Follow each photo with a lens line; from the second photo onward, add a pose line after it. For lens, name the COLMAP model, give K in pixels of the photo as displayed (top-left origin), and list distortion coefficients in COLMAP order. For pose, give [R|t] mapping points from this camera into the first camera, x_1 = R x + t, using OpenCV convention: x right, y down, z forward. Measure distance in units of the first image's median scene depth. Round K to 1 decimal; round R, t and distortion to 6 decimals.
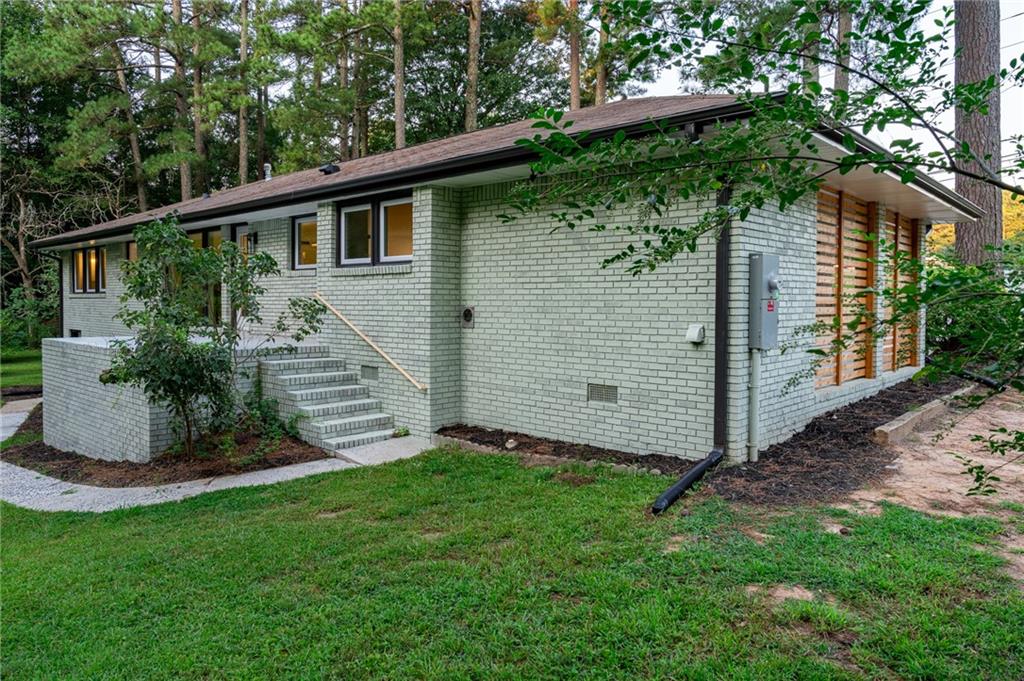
lens RADIAL K [[678.7, 0, 512.5], [0, 678.7, 320.9], [0, 0, 1]] dist [0.021592, 0.000147]
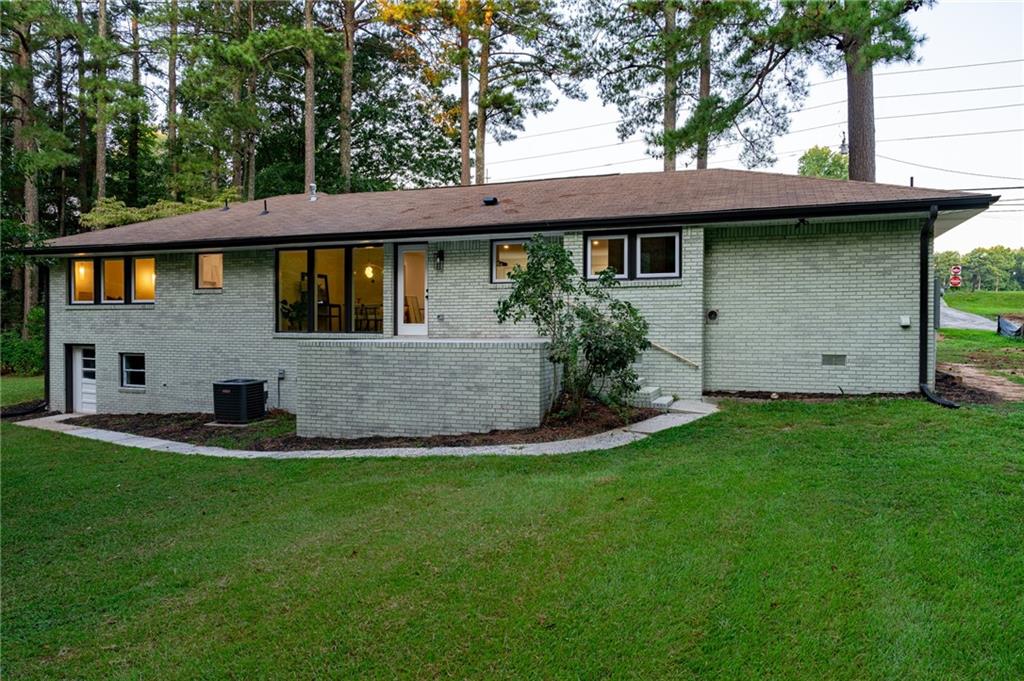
lens RADIAL K [[678.7, 0, 512.5], [0, 678.7, 320.9], [0, 0, 1]] dist [0.021592, 0.000147]
pose [[0.912423, -0.003815, 0.409231, -1.082880], [0.018373, 0.999330, -0.031649, 0.043638], [-0.408837, 0.036396, 0.911882, -0.158325]]
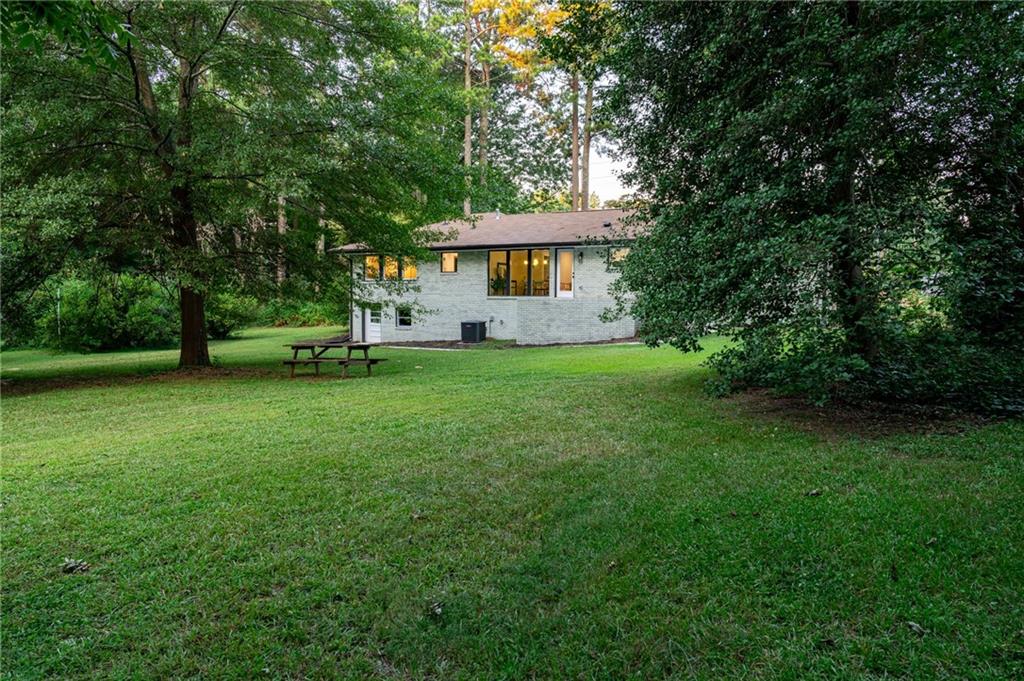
lens RADIAL K [[678.7, 0, 512.5], [0, 678.7, 320.9], [0, 0, 1]] dist [0.021592, 0.000147]
pose [[0.957037, -0.014955, 0.289581, -1.785024], [0.014424, 0.999888, 0.003969, 0.117734], [-0.289608, 0.000379, 0.957145, -1.499625]]
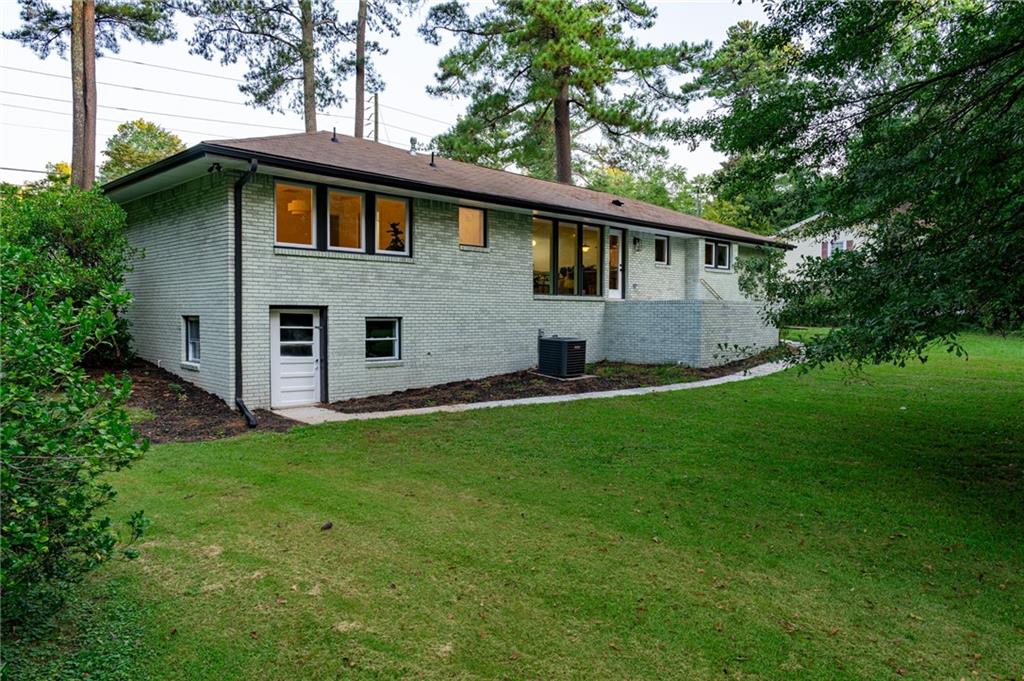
lens RADIAL K [[678.7, 0, 512.5], [0, 678.7, 320.9], [0, 0, 1]] dist [0.021592, 0.000147]
pose [[-0.019788, -0.013667, 0.999711, -2.907443], [0.039874, 0.999100, 0.014448, 0.052256], [-0.999009, 0.040148, -0.019226, 1.908190]]
